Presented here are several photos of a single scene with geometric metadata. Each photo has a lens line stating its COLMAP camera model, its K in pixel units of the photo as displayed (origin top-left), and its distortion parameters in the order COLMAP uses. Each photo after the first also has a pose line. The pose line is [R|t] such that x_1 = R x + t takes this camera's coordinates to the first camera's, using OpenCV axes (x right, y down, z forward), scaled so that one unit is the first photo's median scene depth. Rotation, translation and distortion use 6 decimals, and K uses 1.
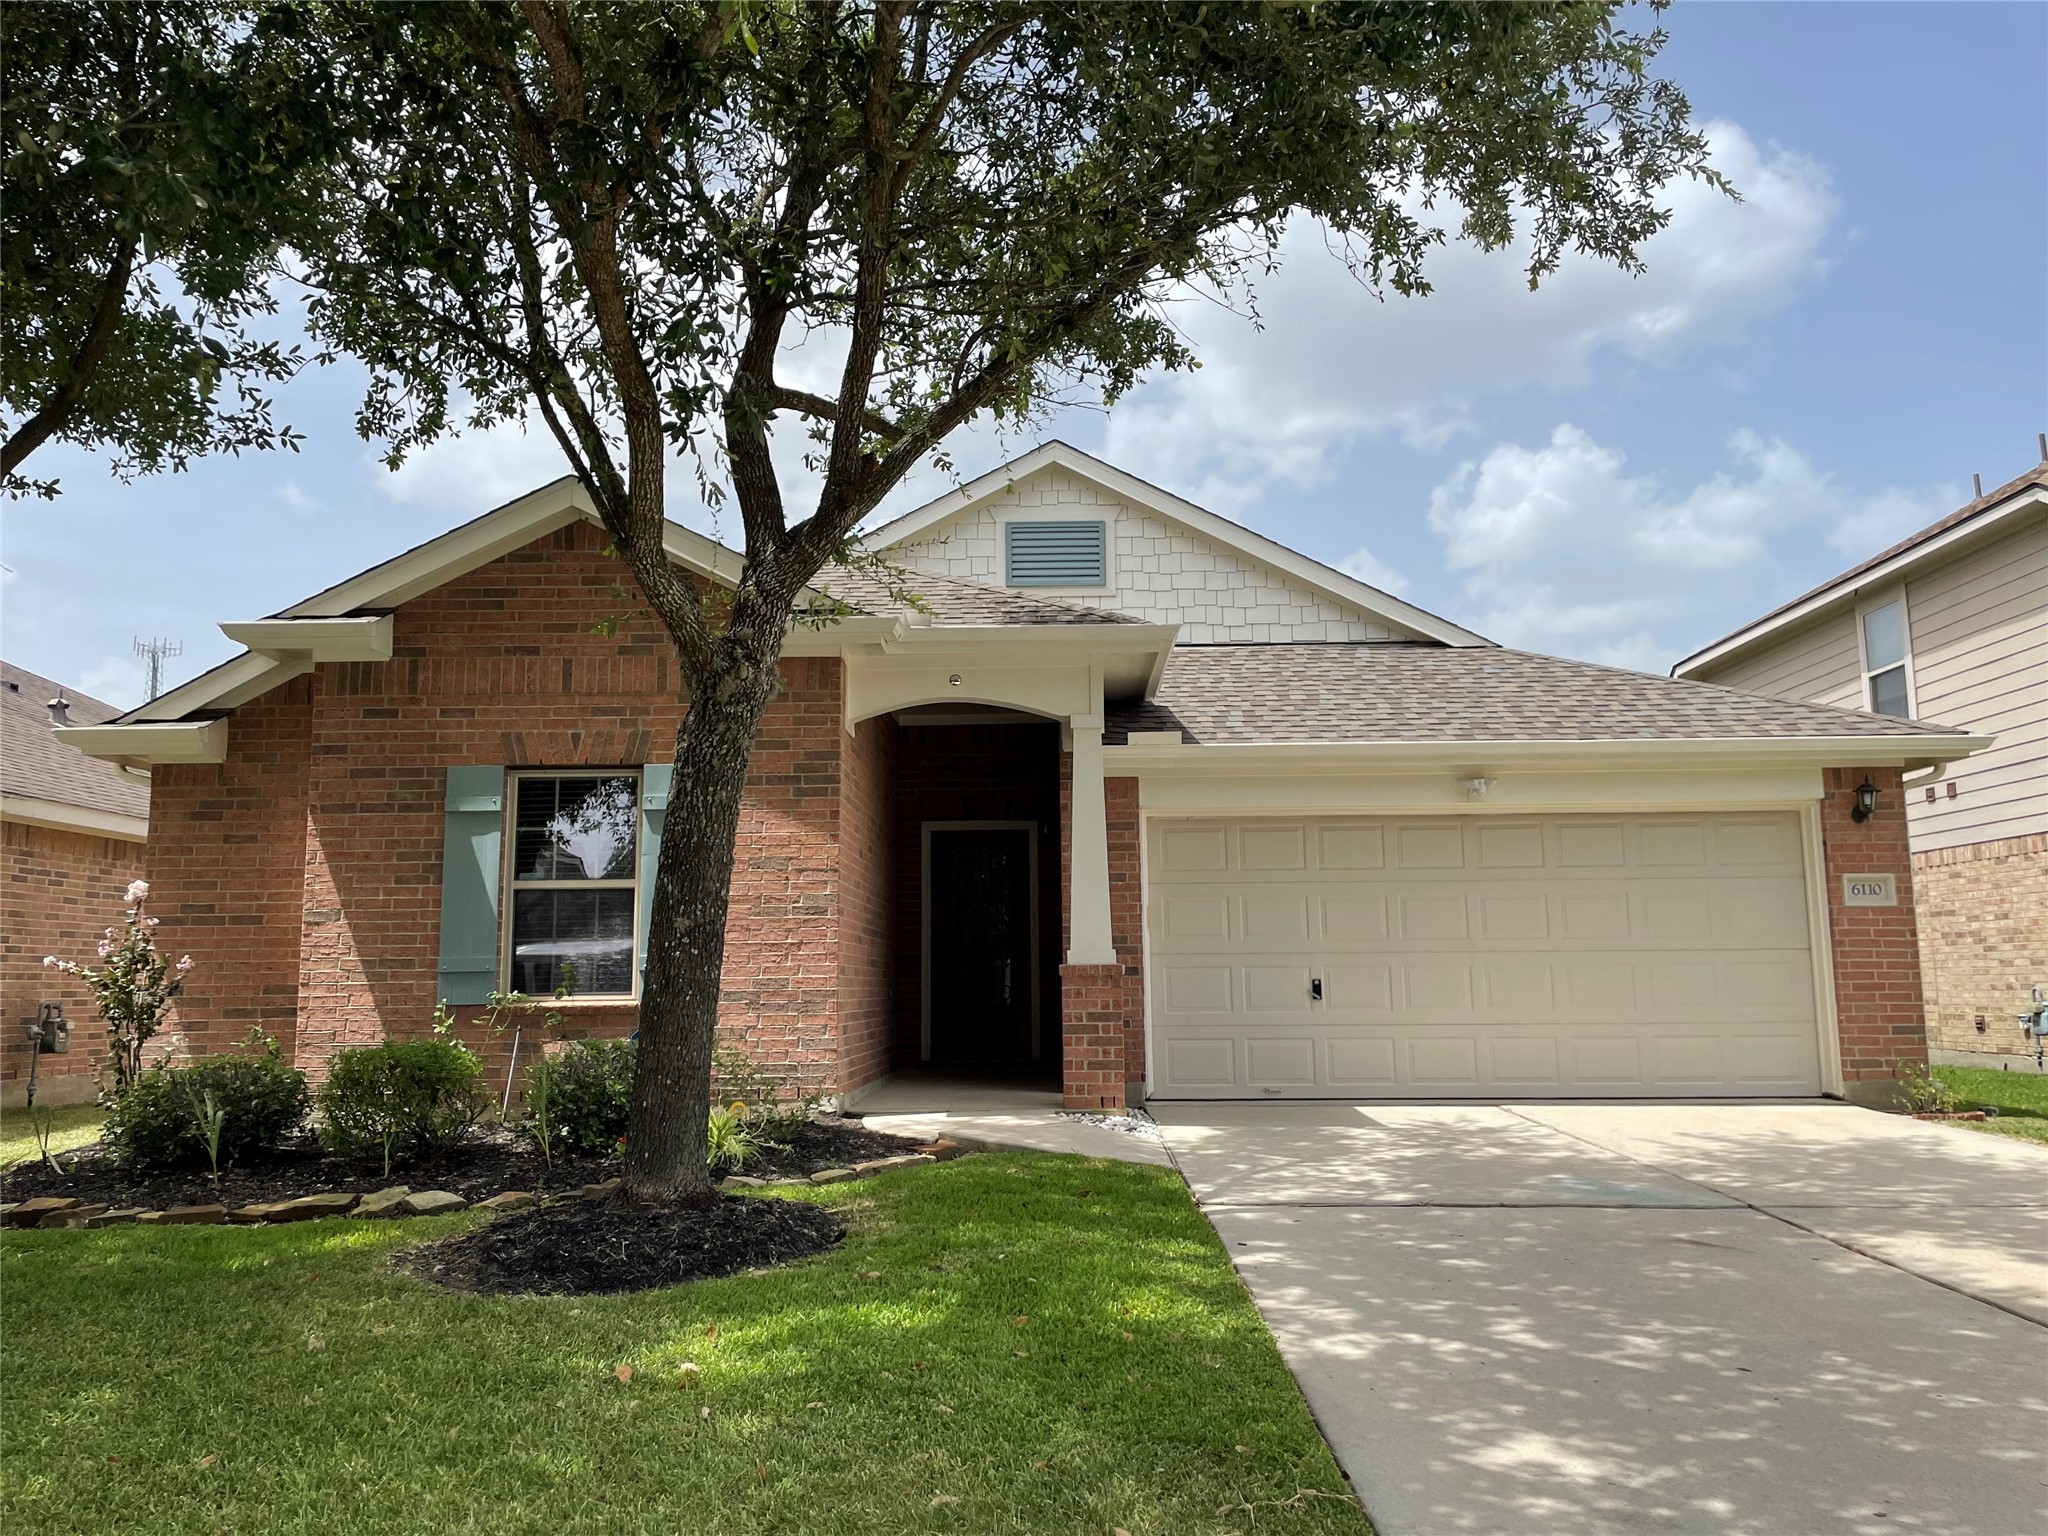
lens RADIAL K [[1525.5, 0, 1009.2], [0, 1525.5, 771.4], [0, 0, 1]] dist [0.100334, -0.129950]
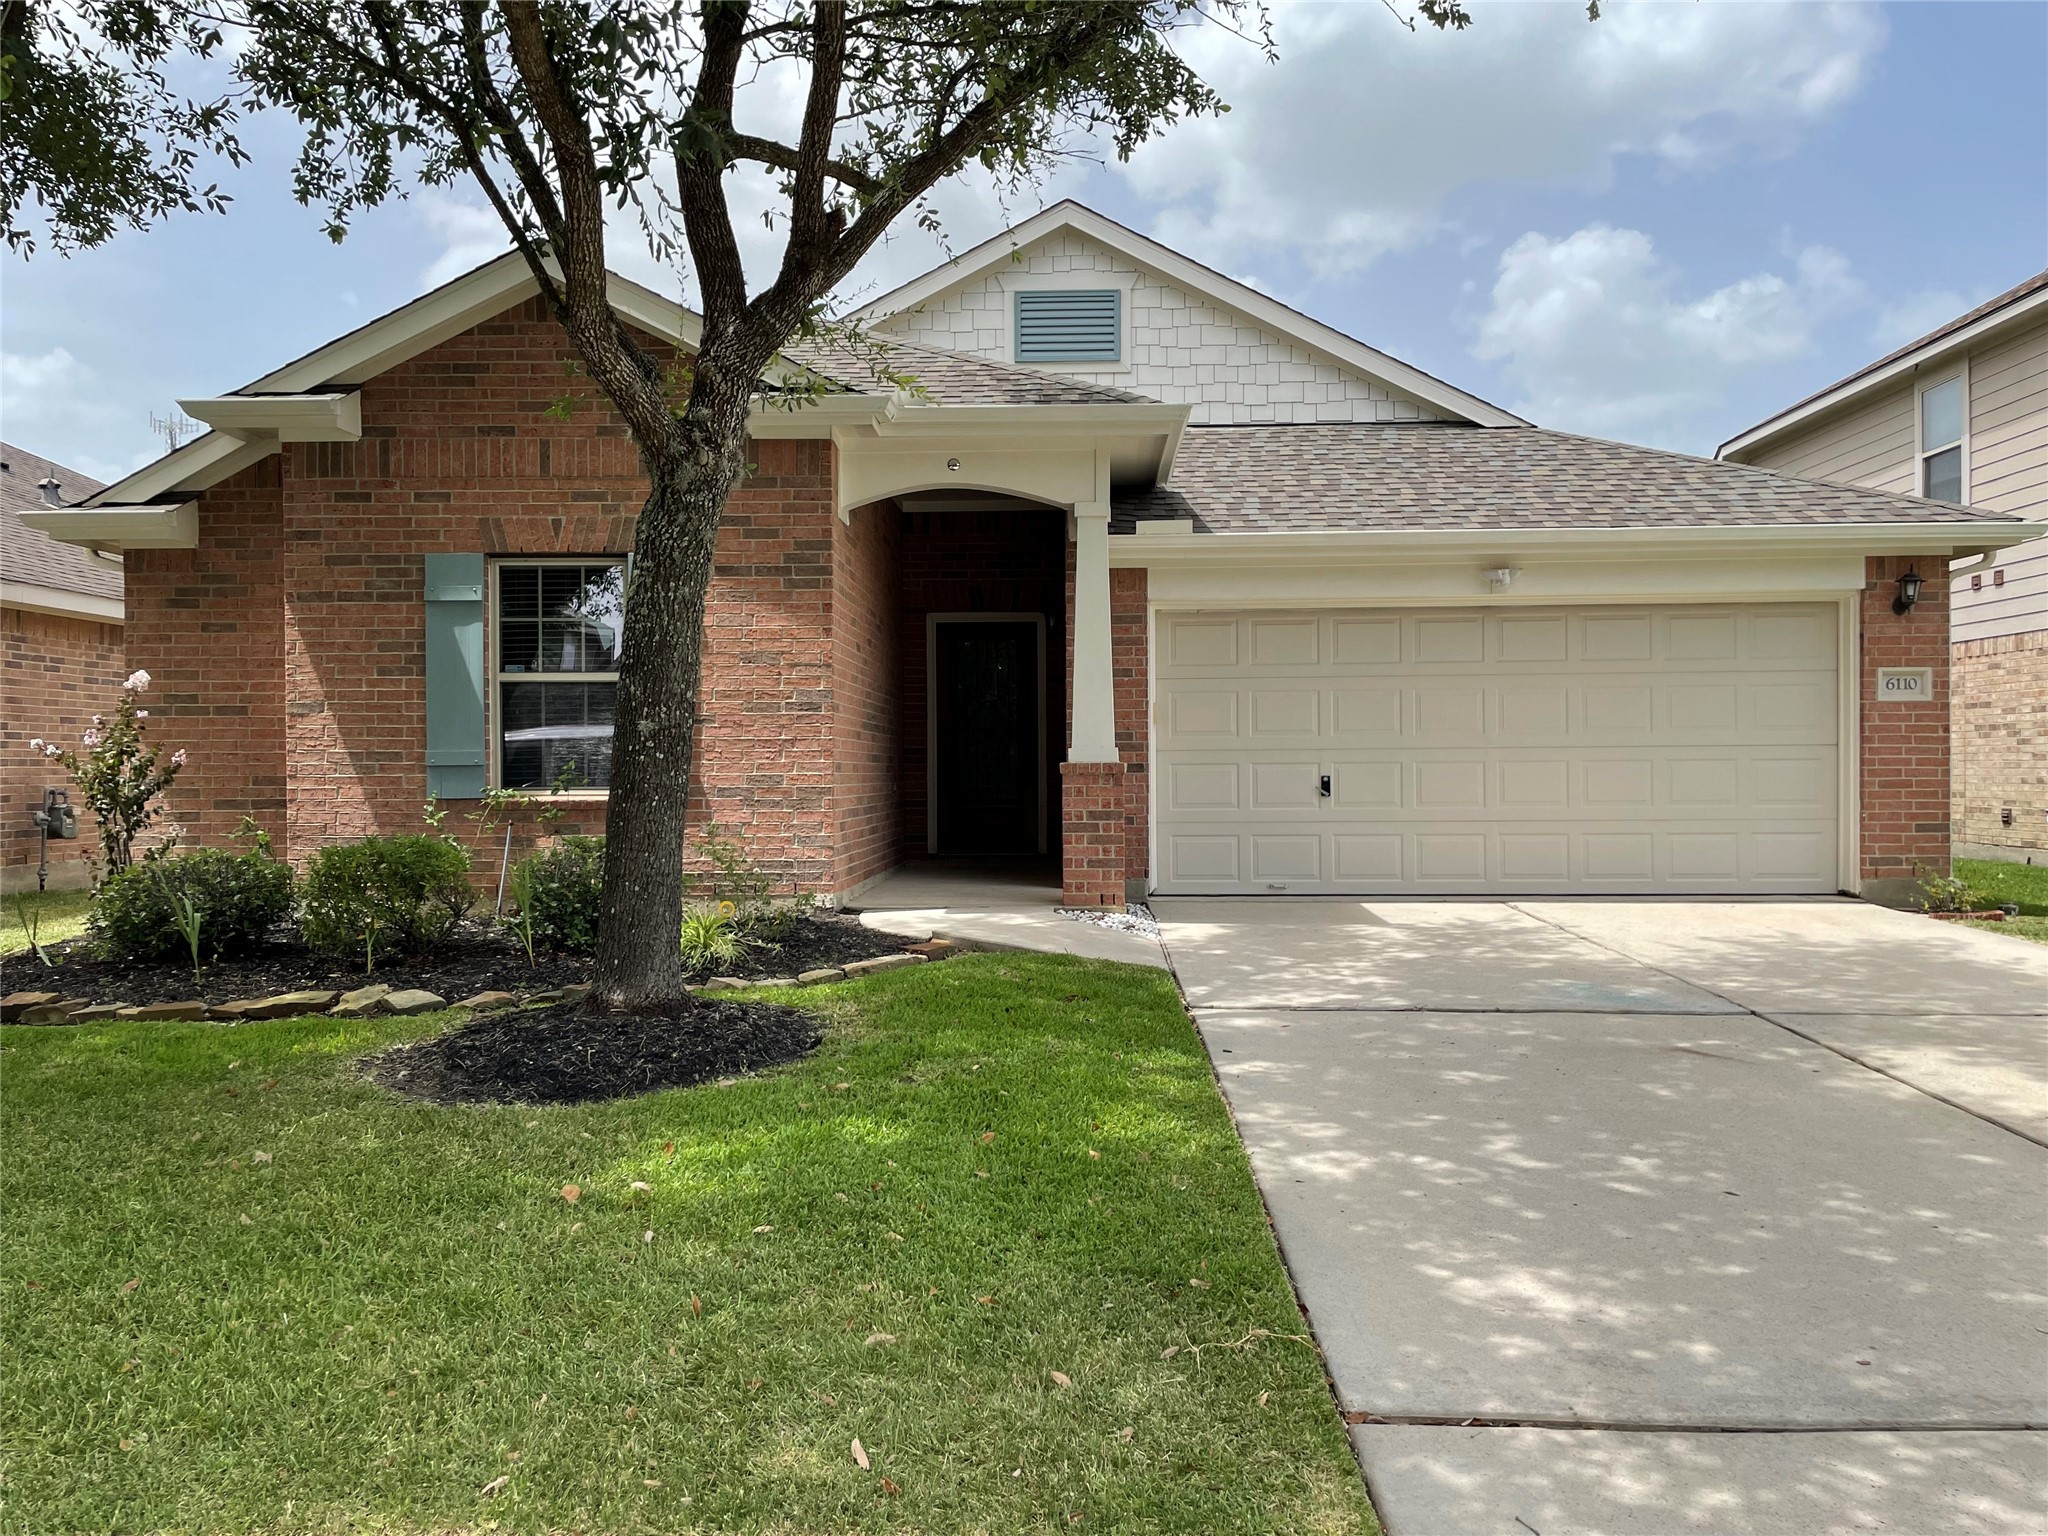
lens RADIAL K [[1525.5, 0, 1009.2], [0, 1525.5, 771.4], [0, 0, 1]] dist [0.100334, -0.129950]
pose [[0.999848, 0.004617, -0.016829, 0.017144], [-0.002224, 0.990216, 0.139529, -0.004080], [0.017308, -0.139470, 0.990075, 0.032722]]
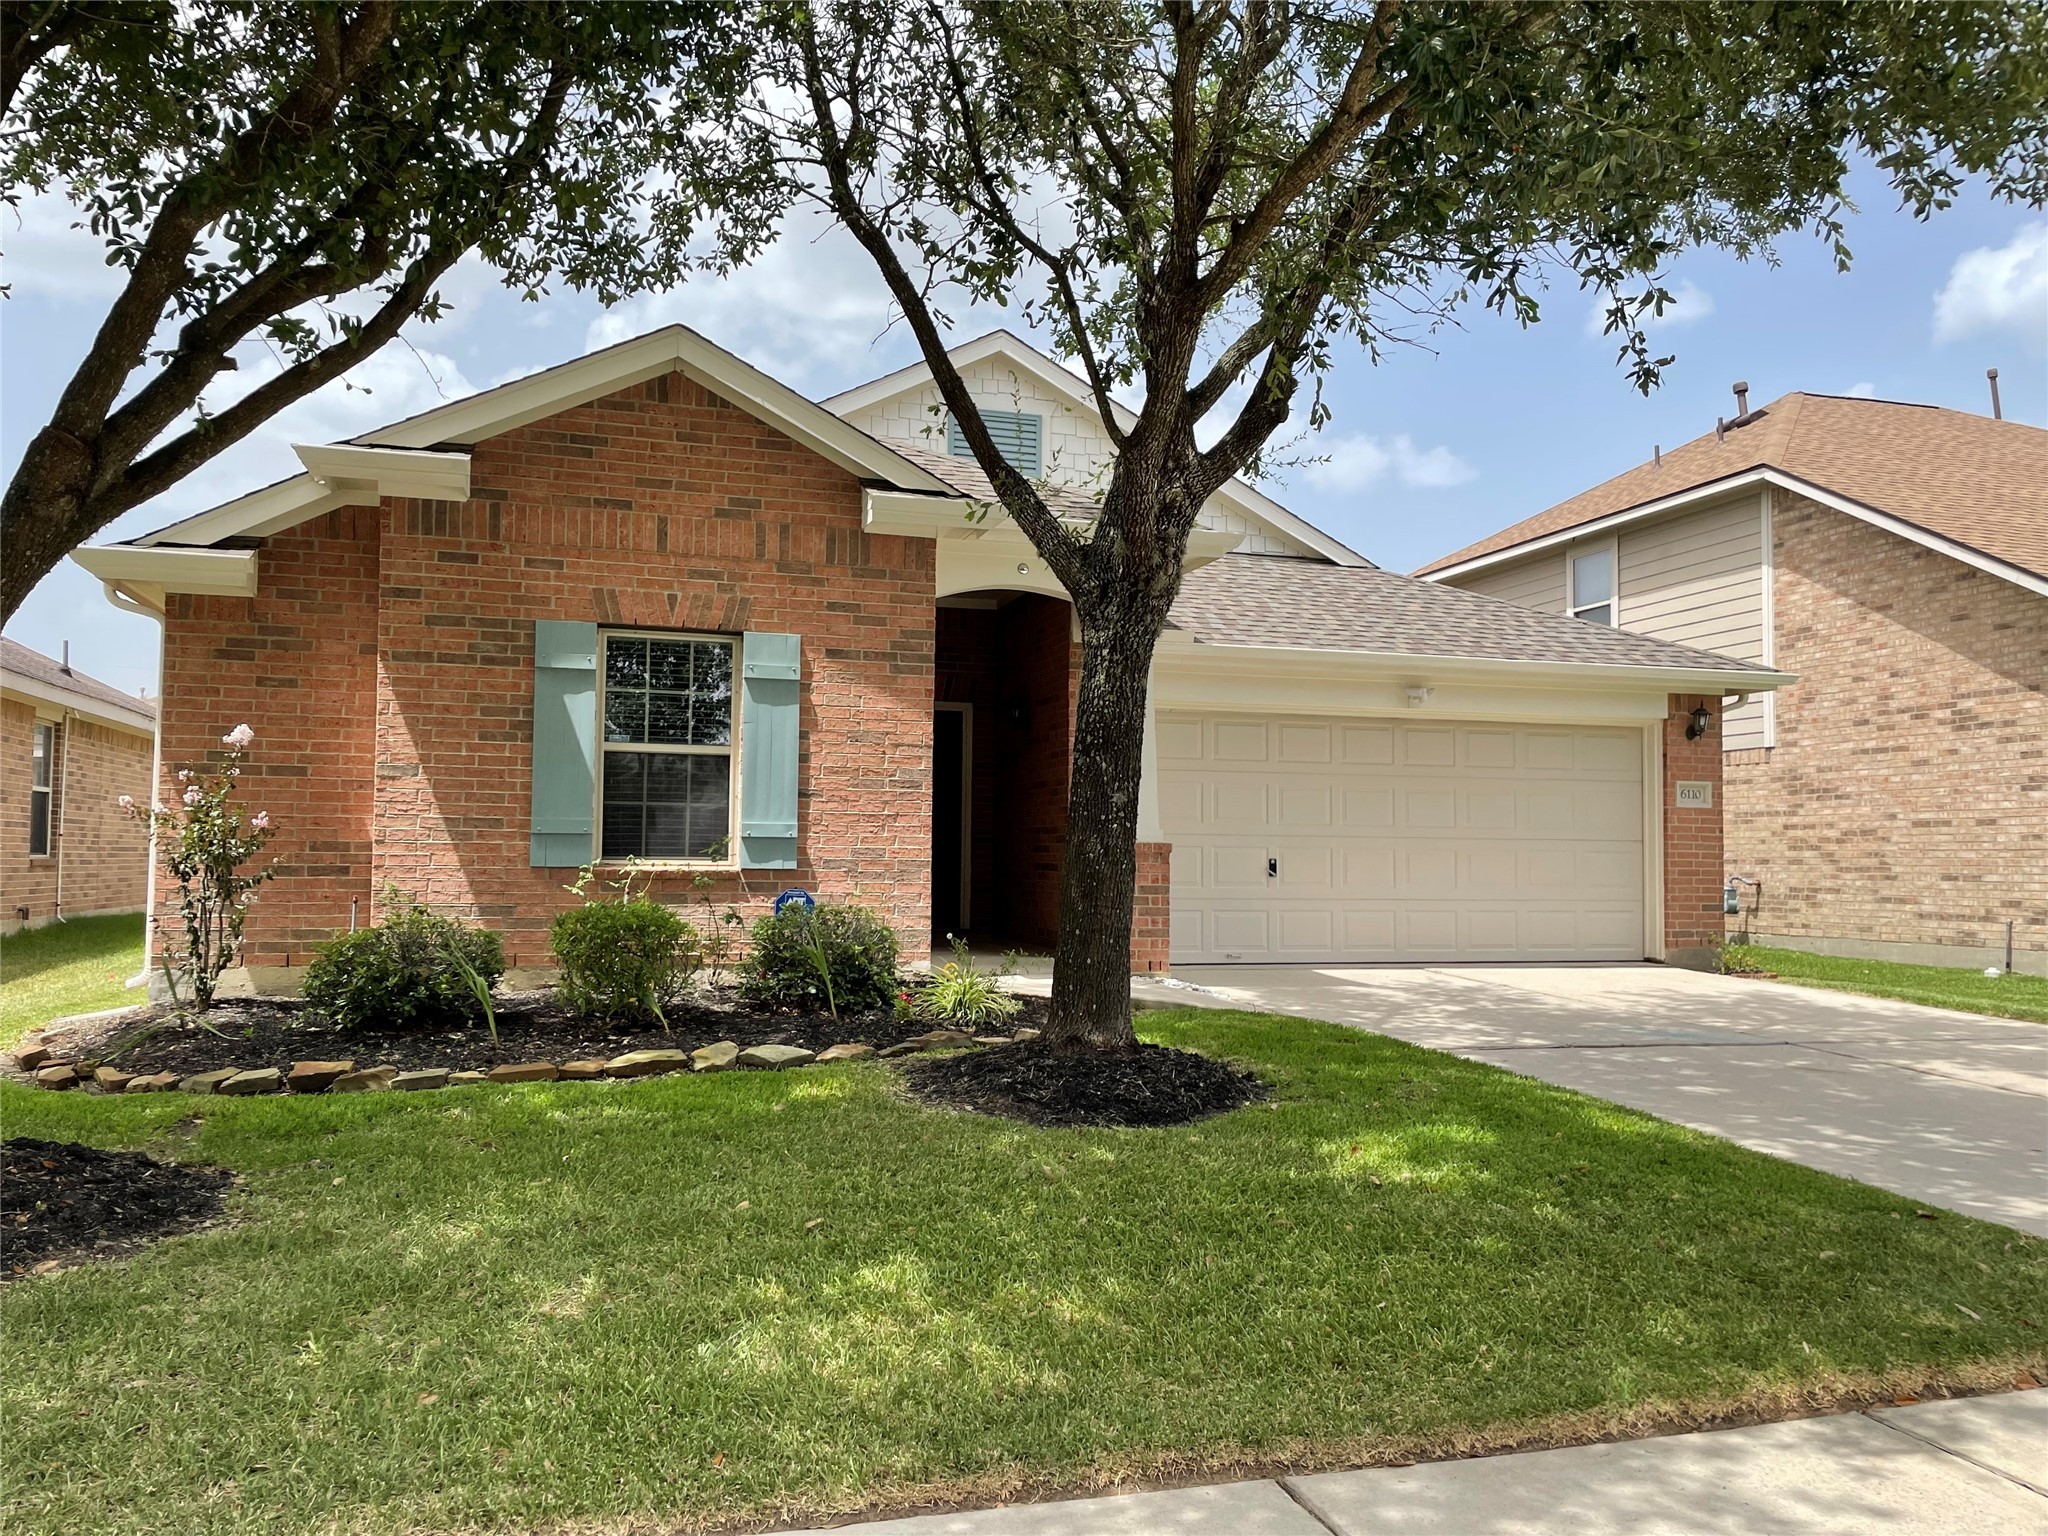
lens RADIAL K [[1518.7, 0, 1023.5], [0, 1518.7, 779.3], [0, 0, 1]] dist [0.097551, -0.131556]
pose [[0.954285, 0.035920, 0.296731, -0.353614], [-0.061120, 0.995226, 0.076087, 0.004467], [-0.292581, -0.090744, 0.951925, -0.002075]]
